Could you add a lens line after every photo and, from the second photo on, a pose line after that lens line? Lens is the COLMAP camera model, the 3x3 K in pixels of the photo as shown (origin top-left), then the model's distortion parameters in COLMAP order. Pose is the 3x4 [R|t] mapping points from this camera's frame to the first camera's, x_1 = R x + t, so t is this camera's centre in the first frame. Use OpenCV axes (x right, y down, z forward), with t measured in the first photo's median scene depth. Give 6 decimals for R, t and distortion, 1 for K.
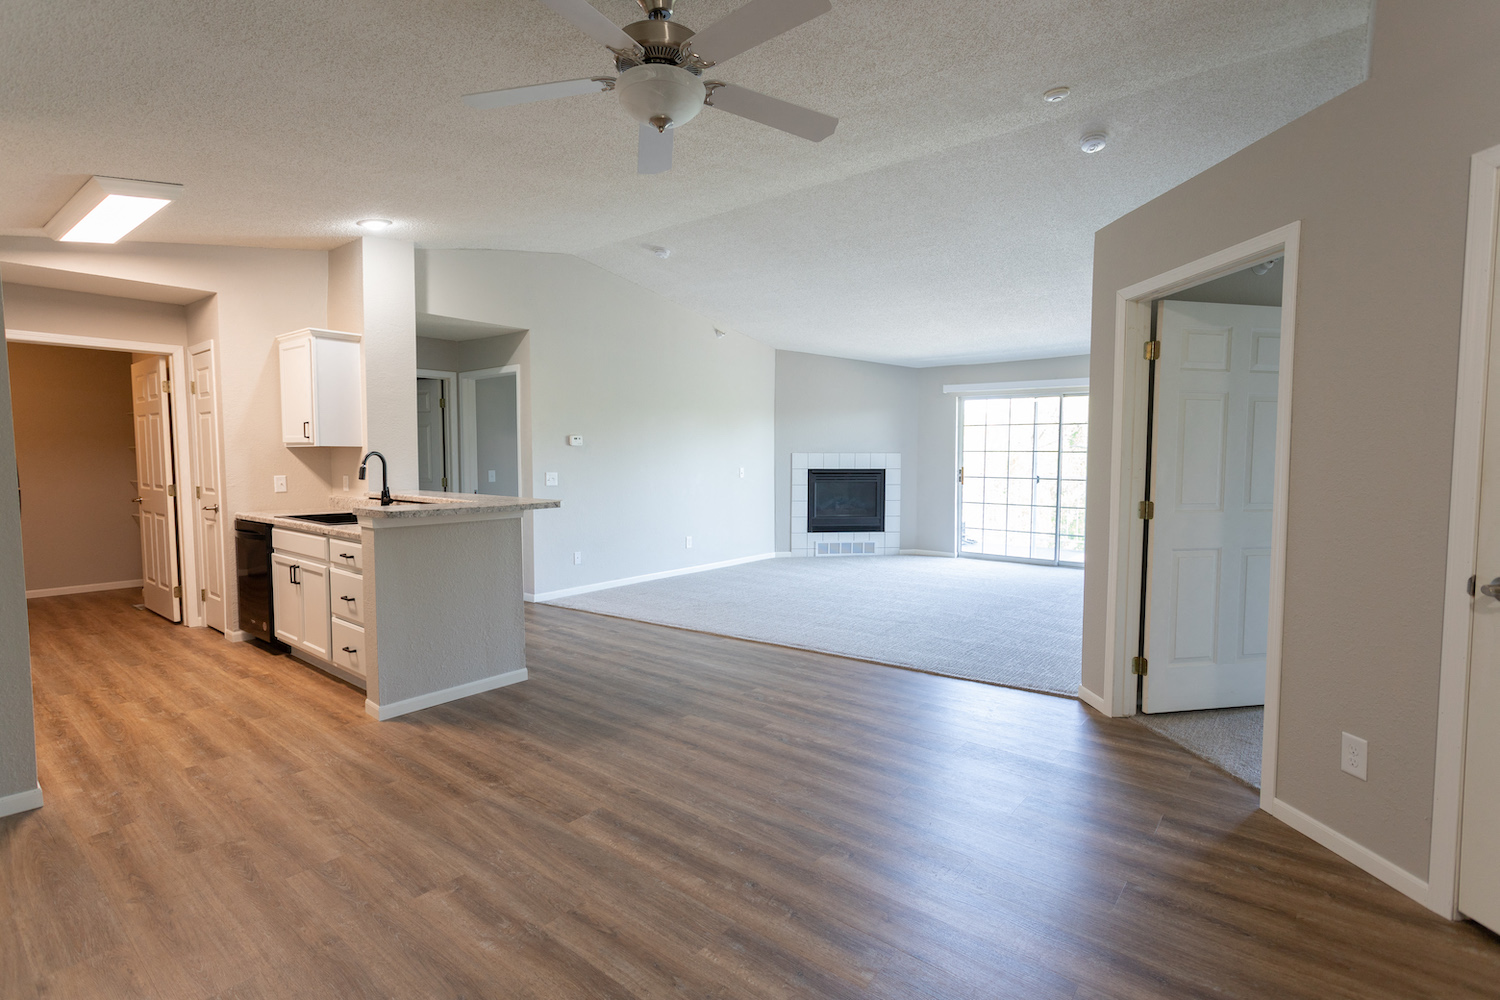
lens RADIAL K [[707.0, 0, 750.0], [0, 707.0, 500.0], [0, 0, 1]] dist [0.001501, 0.000976]
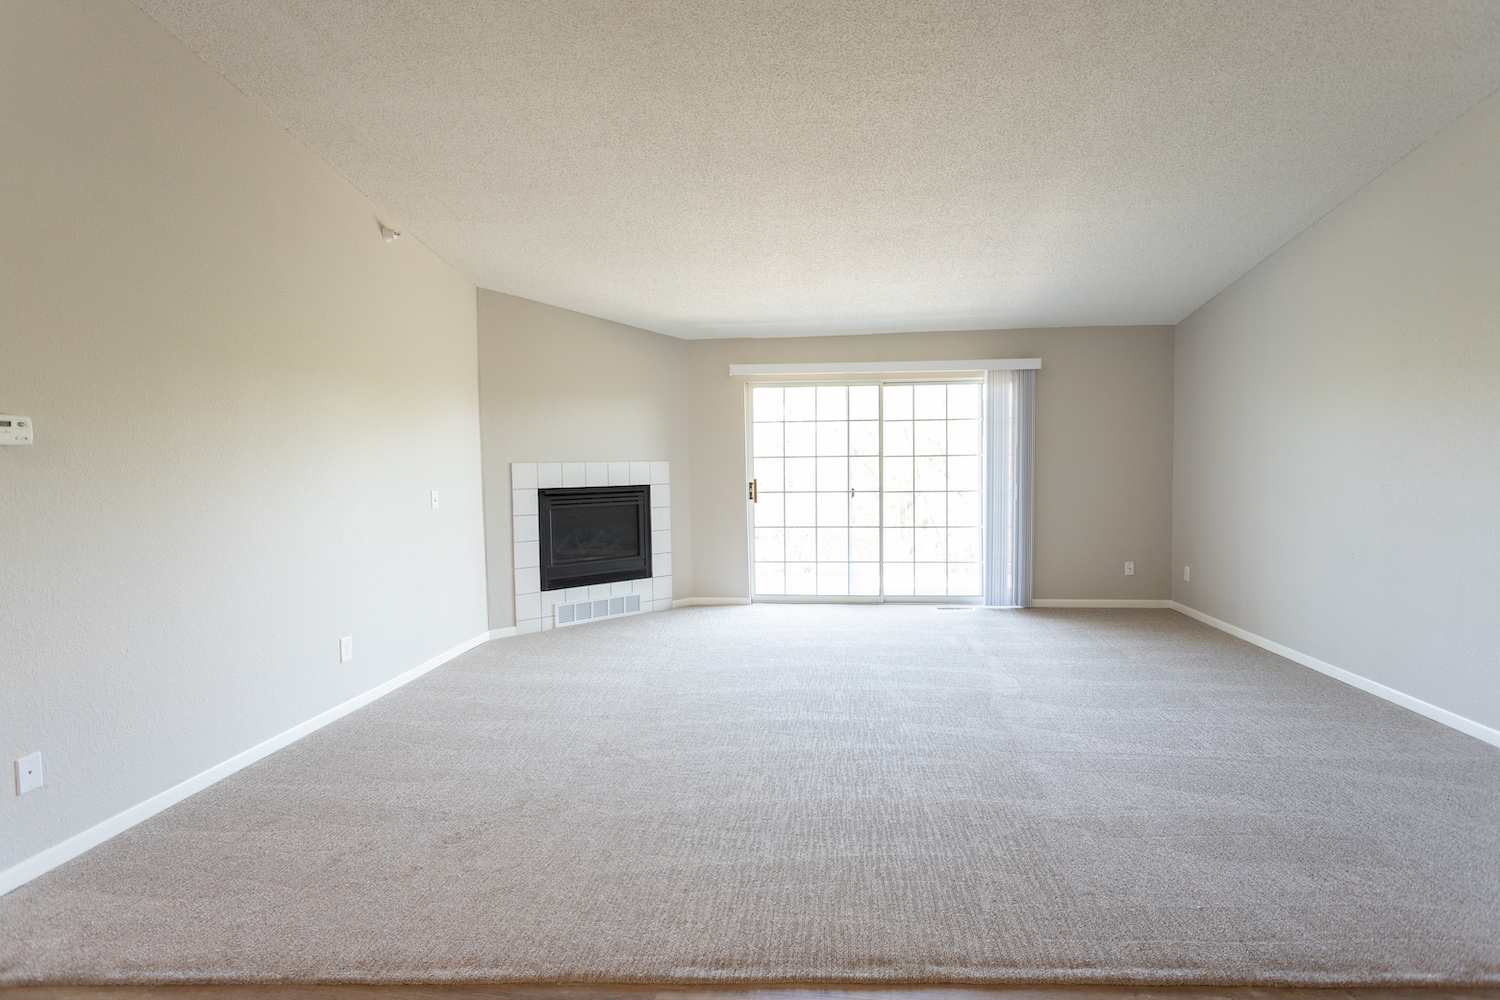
lens RADIAL K [[707.0, 0, 750.0], [0, 707.0, 500.0], [0, 0, 1]] dist [0.001501, 0.000976]
pose [[0.839570, -0.041591, 0.541658, -0.097604], [0.051187, 0.998686, -0.002656, -0.023012], [-0.540835, 0.029955, 0.840595, 0.384515]]
